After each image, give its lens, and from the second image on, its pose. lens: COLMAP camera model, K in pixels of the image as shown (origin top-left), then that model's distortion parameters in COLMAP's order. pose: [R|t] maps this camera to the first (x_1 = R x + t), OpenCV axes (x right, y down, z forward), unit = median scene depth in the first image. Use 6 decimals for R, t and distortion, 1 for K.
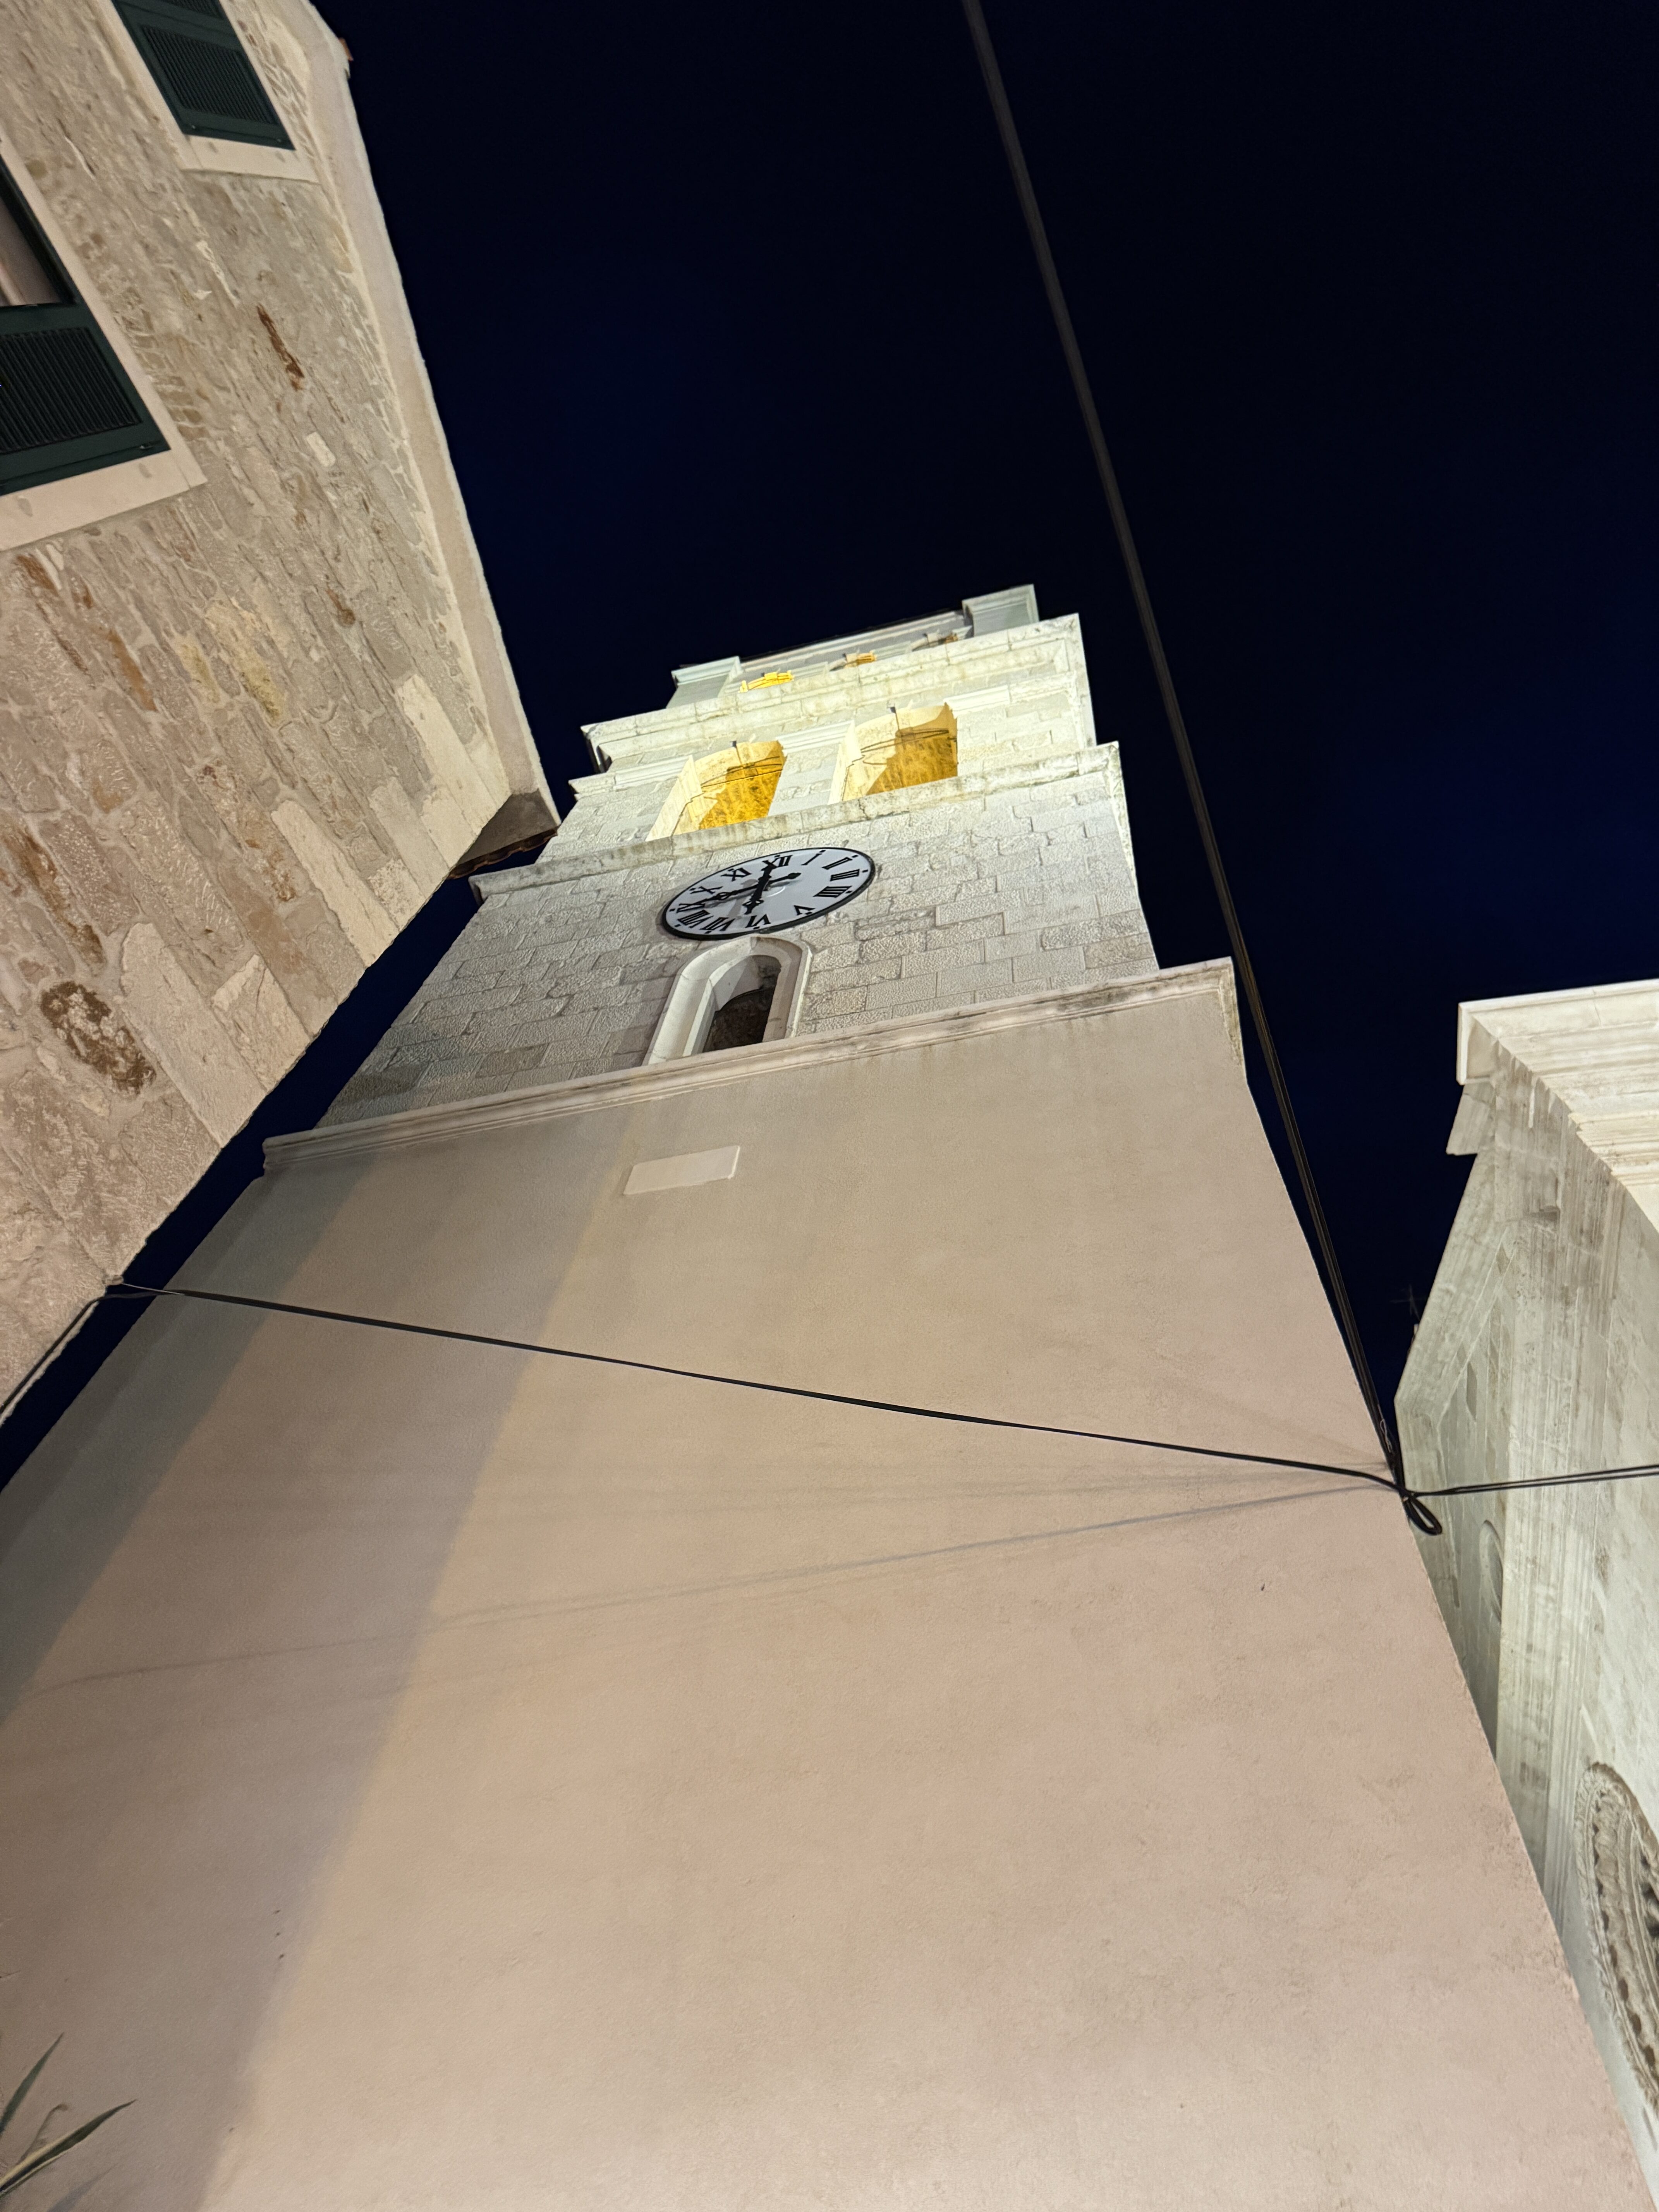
lens RADIAL K [[1531.7, 0, 829.5], [0, 1531.7, 1106.0], [0, 0, 1]] dist [0.022421, -0.034207]
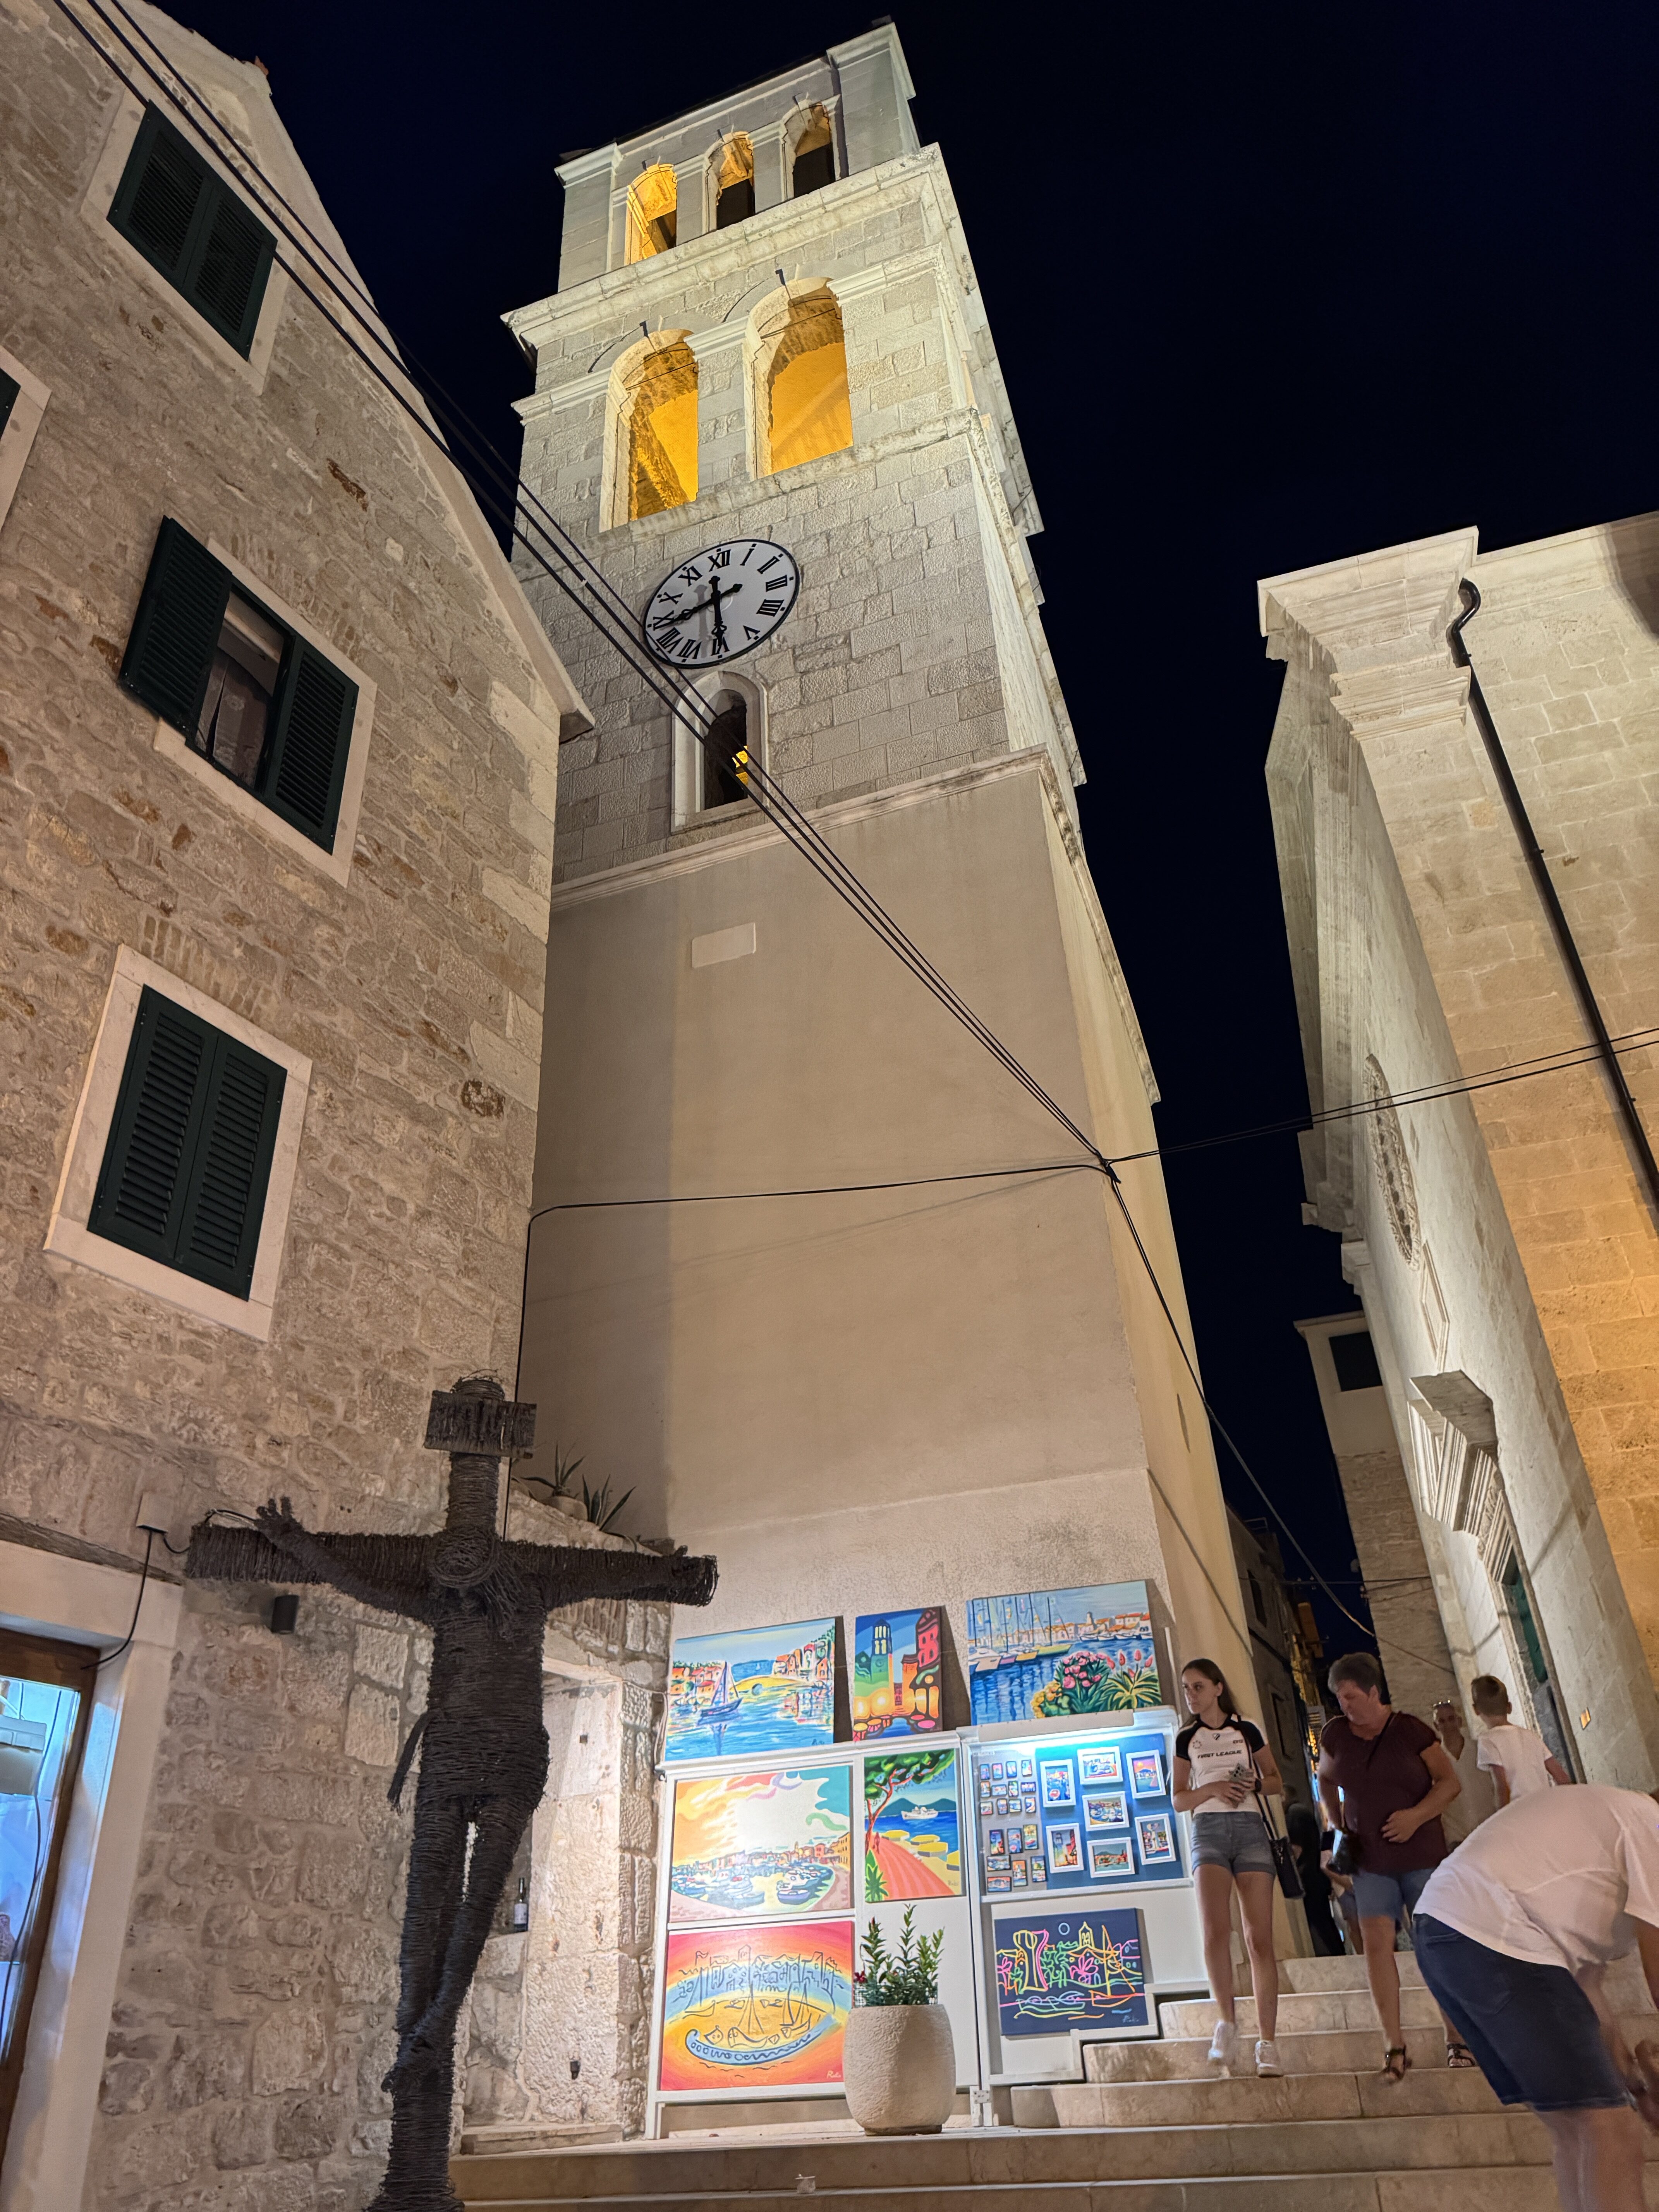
lens RADIAL K [[1541.4, 0, 829.5], [0, 1541.4, 1106.0], [0, 0, 1]] dist [-0.023864, -0.003421]
pose [[0.987857, -0.152087, -0.031738, 0.026796], [0.148318, 0.862360, 0.484084, -0.372243], [-0.046254, -0.482913, 0.874446, -0.337323]]
